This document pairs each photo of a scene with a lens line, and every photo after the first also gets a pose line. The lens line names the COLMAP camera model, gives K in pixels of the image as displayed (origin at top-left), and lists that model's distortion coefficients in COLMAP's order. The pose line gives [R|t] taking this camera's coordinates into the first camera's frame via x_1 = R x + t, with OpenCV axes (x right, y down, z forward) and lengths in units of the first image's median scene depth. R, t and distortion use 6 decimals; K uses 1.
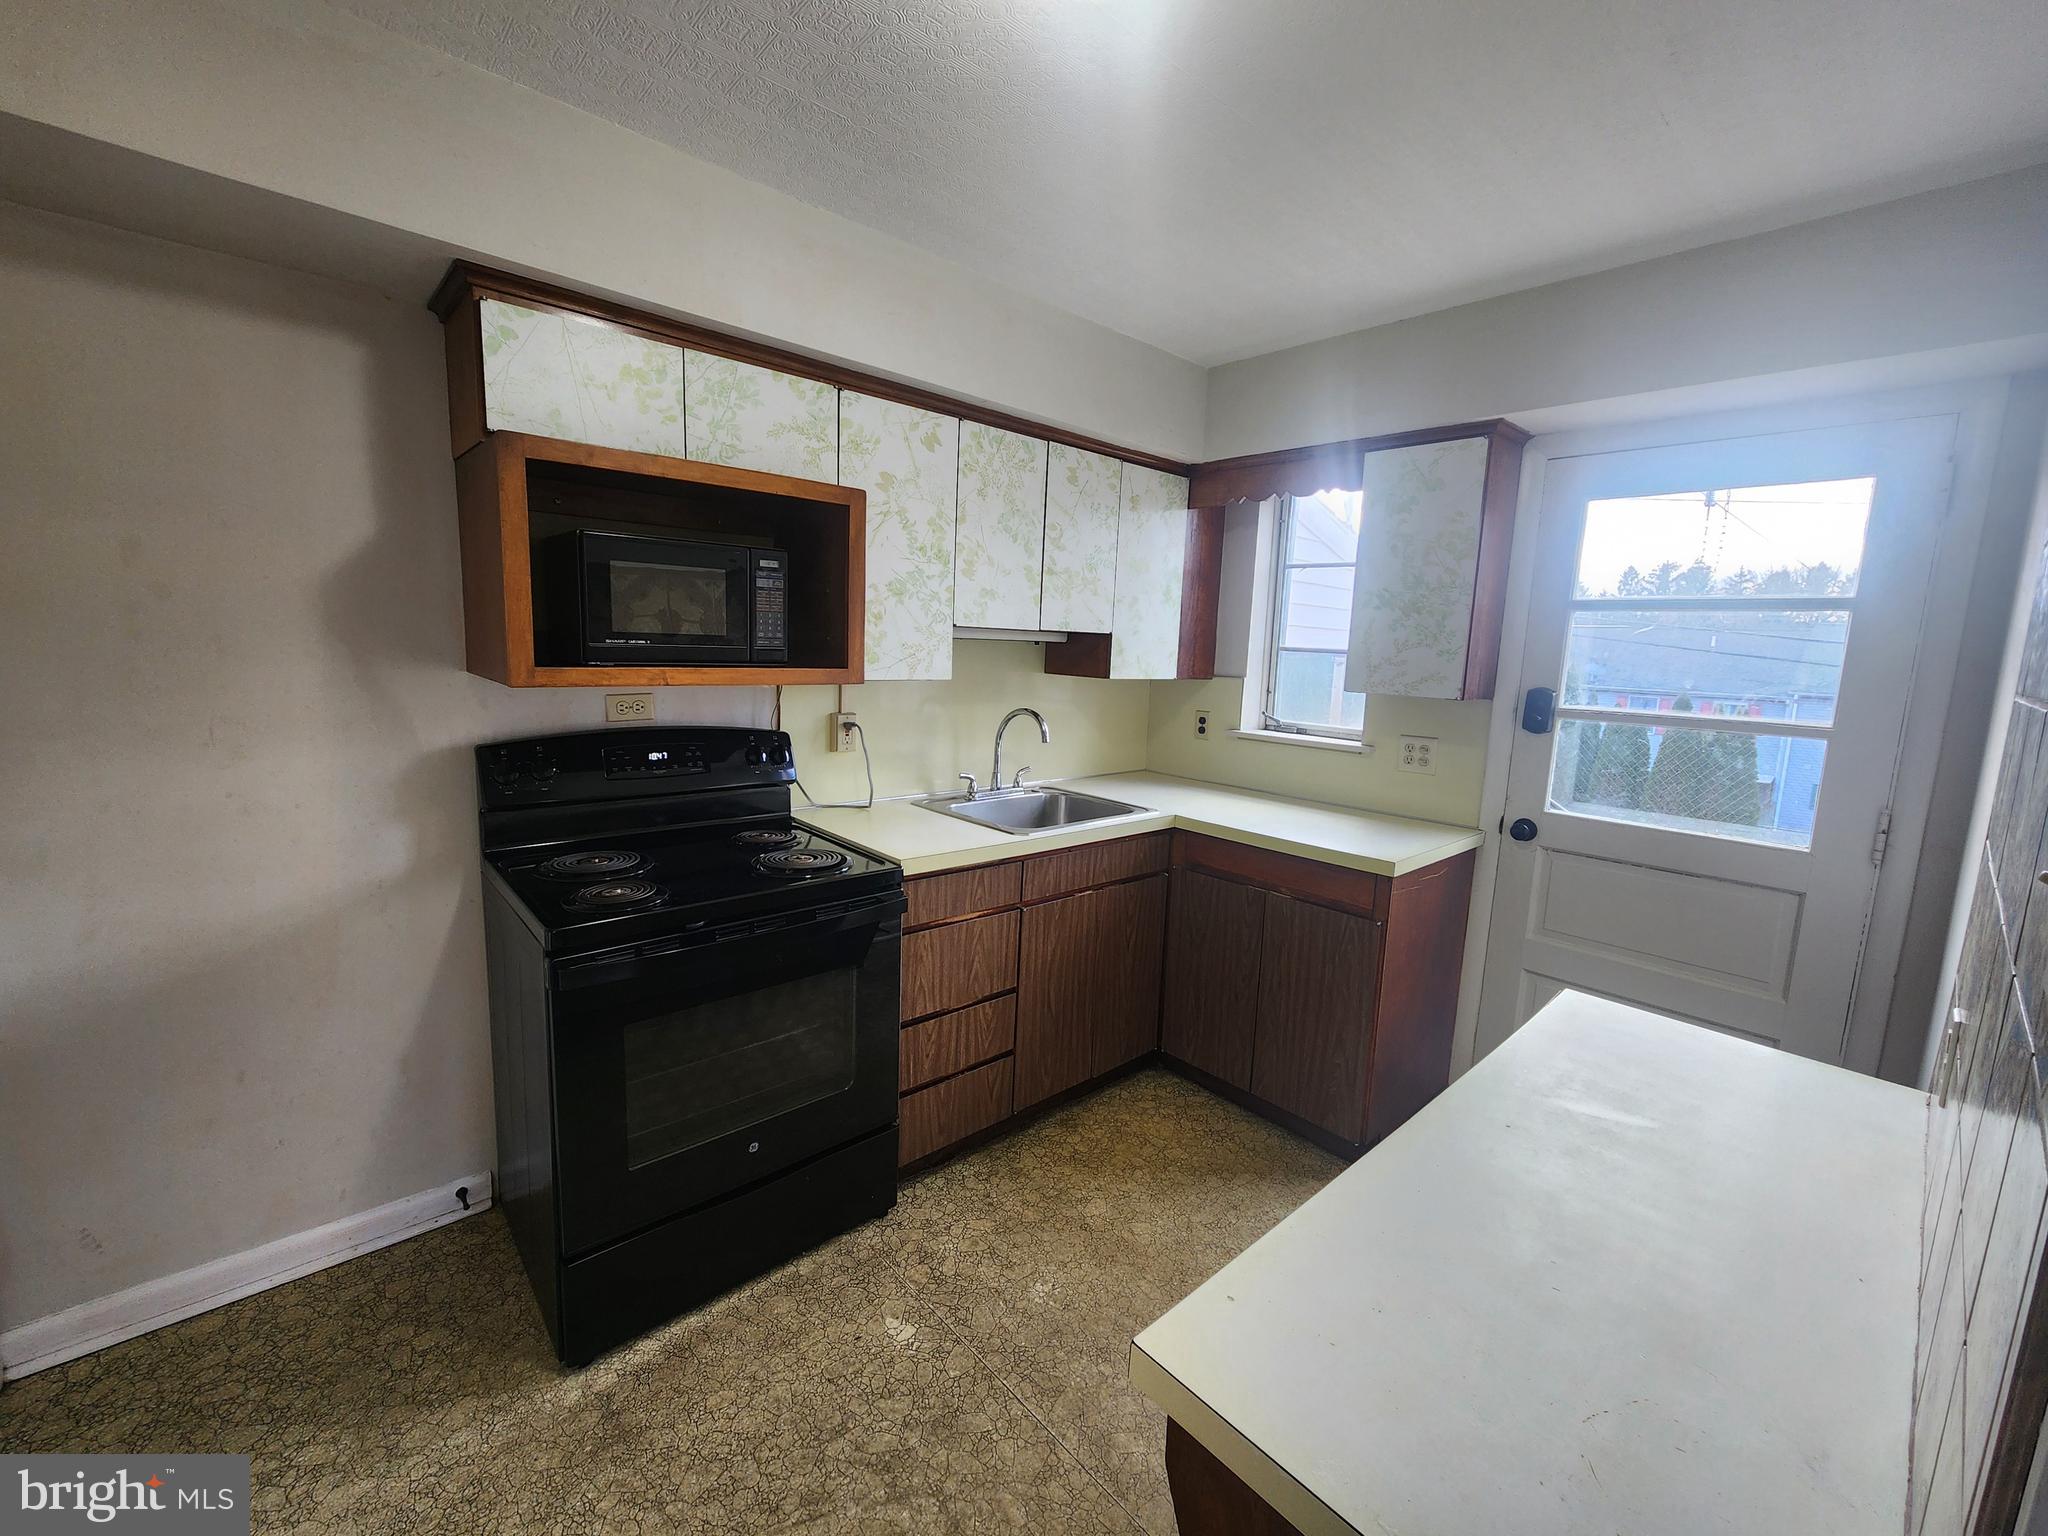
lens RADIAL K [[828.8, 0, 1020.0], [0, 828.8, 763.7], [0, 0, 1]] dist [-0.002751, 0.000719]
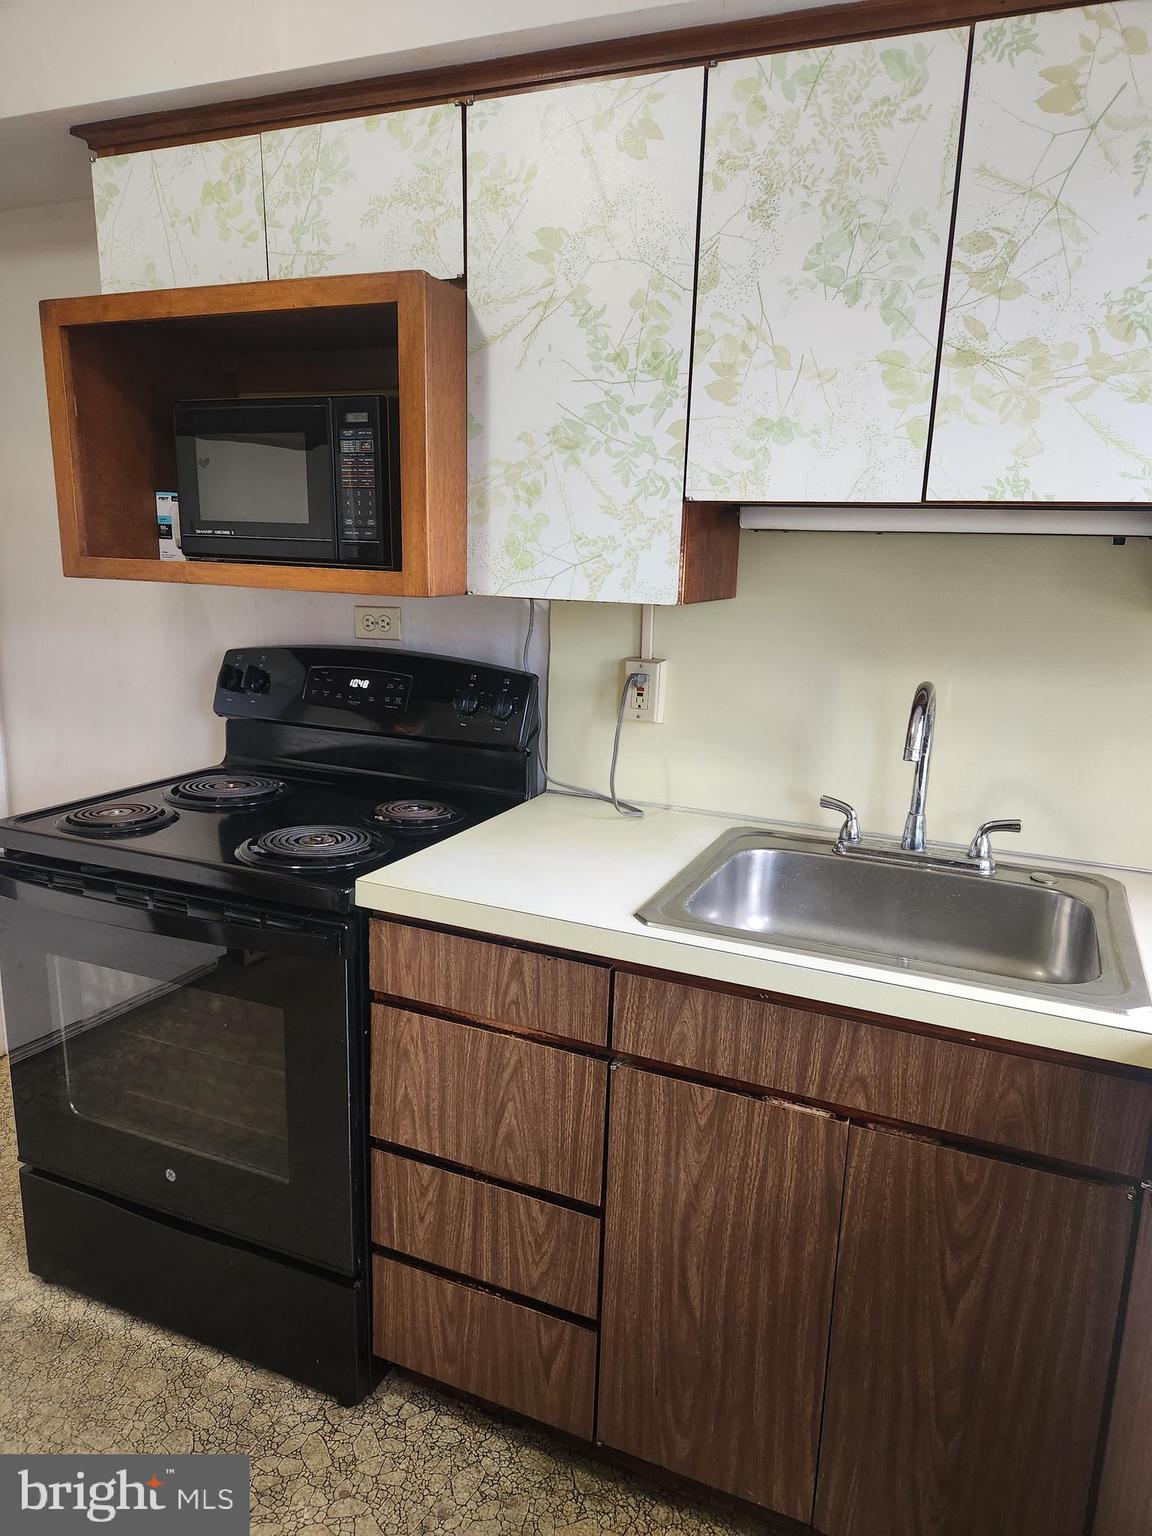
lens RADIAL K [[1024.2, 0, 583.4], [0, 1024.2, 776.1], [0, 0, 1]] dist [0.067734, -0.059000]
pose [[0.421760, 0.173126, -0.890026, 0.519598], [-0.148562, 0.981531, 0.120526, -0.067534], [0.894454, 0.081390, 0.439691, 0.699564]]
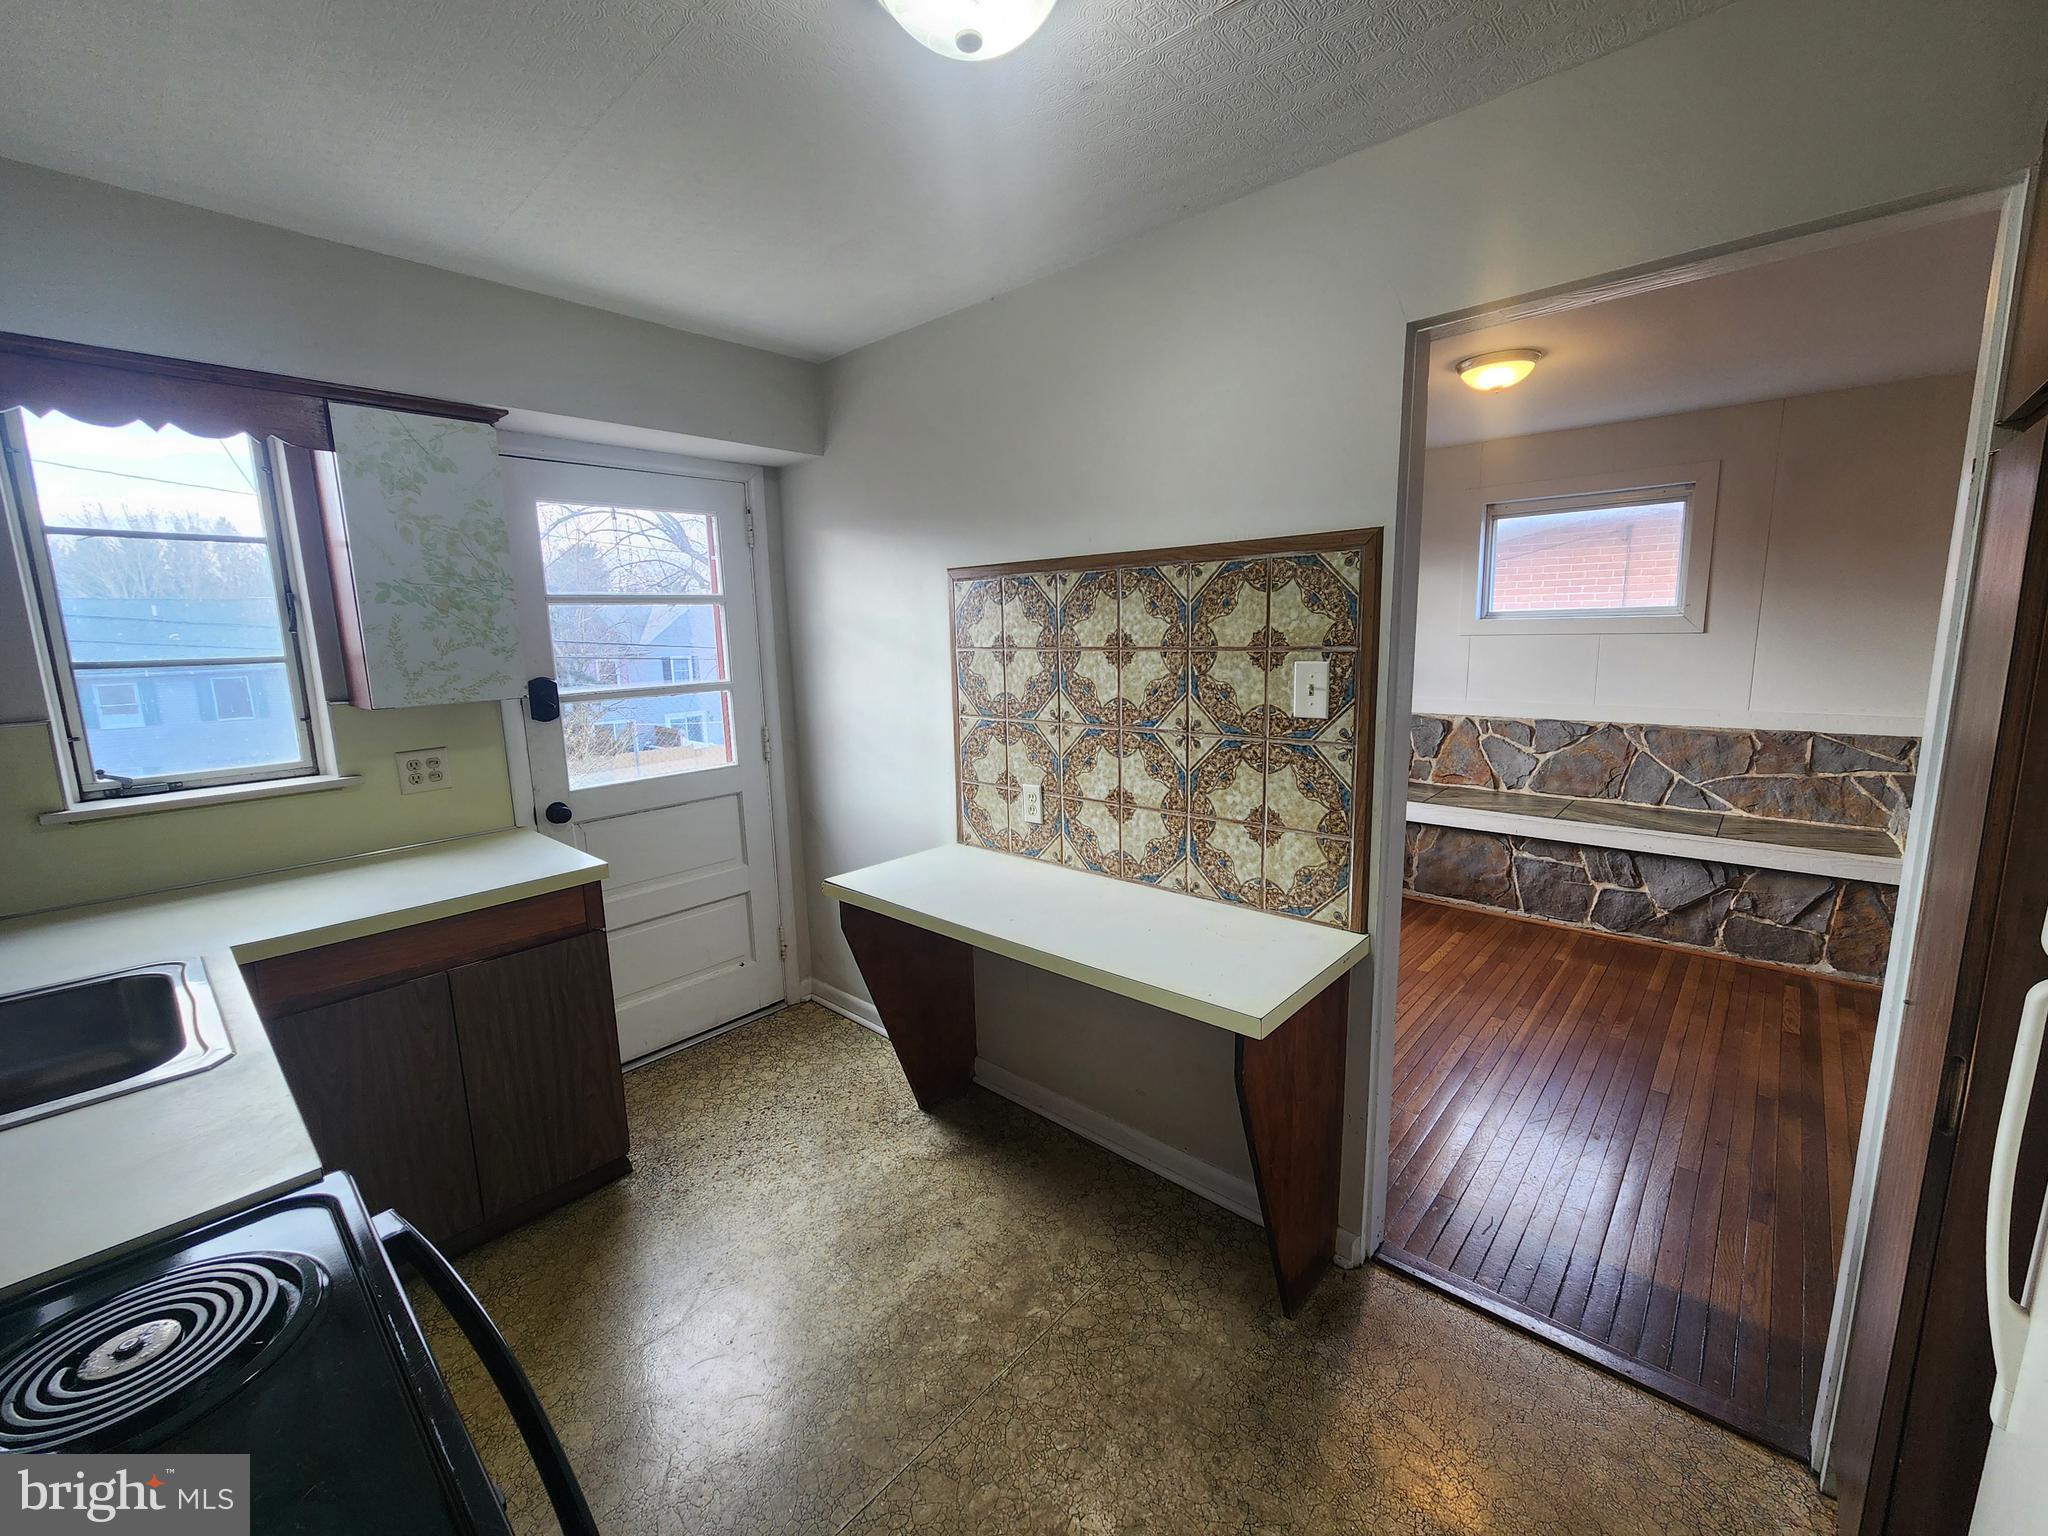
lens RADIAL K [[828.8, 0, 1034.3], [0, 828.8, 761.6], [0, 0, 1]] dist [-0.002751, 0.000719]
pose [[-0.111715, -0.198865, 0.973639, -0.512960], [0.166995, 0.962082, 0.215665, -0.118451], [-0.979608, 0.186685, -0.074270, 0.517006]]
